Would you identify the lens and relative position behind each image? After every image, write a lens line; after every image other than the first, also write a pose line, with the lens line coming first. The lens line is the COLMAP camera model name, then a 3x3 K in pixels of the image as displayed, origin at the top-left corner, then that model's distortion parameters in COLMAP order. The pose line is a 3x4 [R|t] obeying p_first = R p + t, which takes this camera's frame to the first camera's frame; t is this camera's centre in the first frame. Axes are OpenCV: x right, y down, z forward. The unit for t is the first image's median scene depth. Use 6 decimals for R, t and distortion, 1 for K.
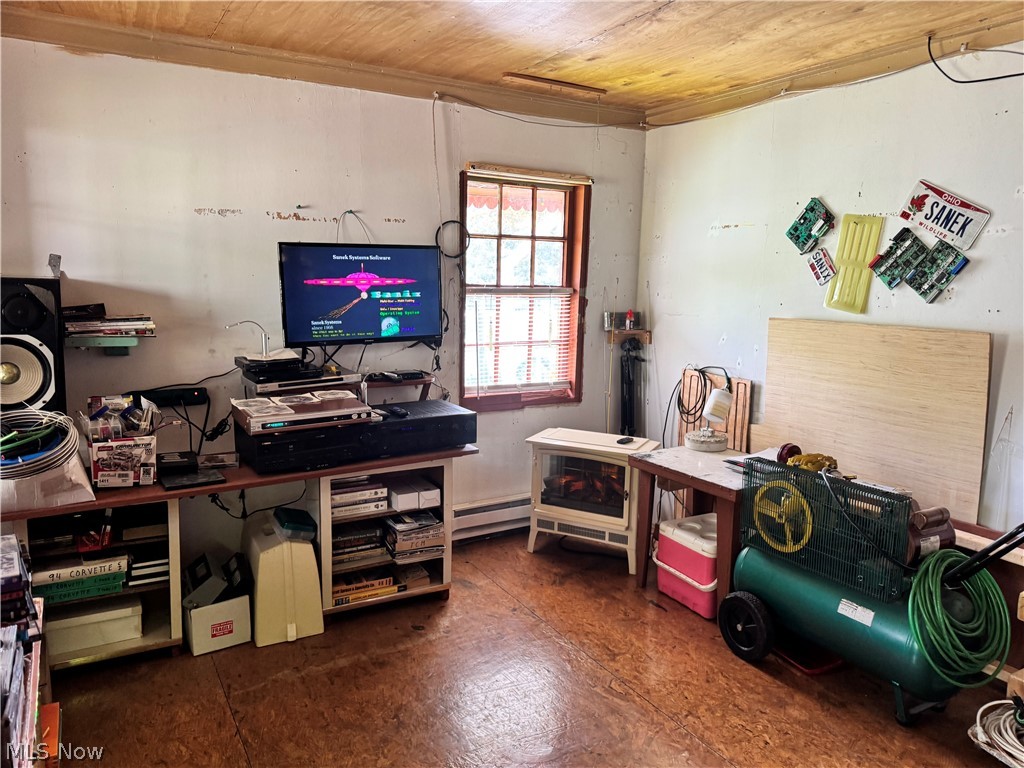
lens RADIAL K [[725.5, 0, 506.9], [0, 725.5, 386.8], [0, 0, 1]] dist [0.059542, -0.064582]
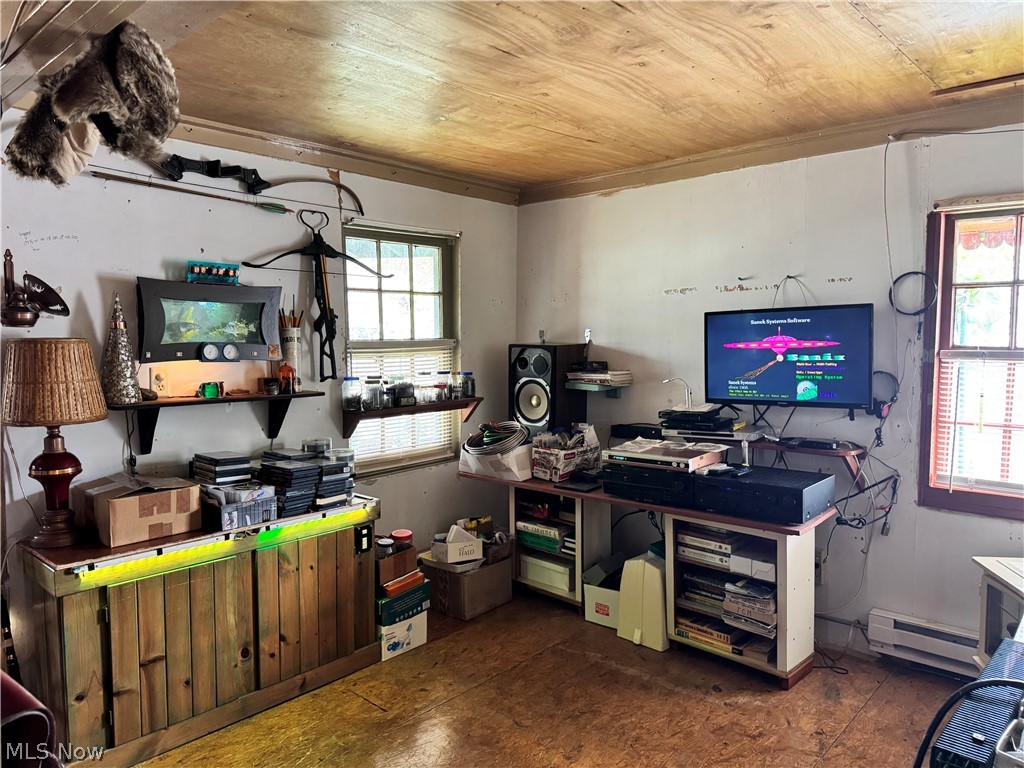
lens RADIAL K [[725.5, 0, 504.0], [0, 725.5, 379.9], [0, 0, 1]] dist [0.059542, -0.064582]
pose [[0.267549, 0.044751, -0.962505, 0.716524], [-0.131098, 0.991322, 0.009649, -0.058406], [0.954584, 0.123601, 0.271094, 0.382972]]
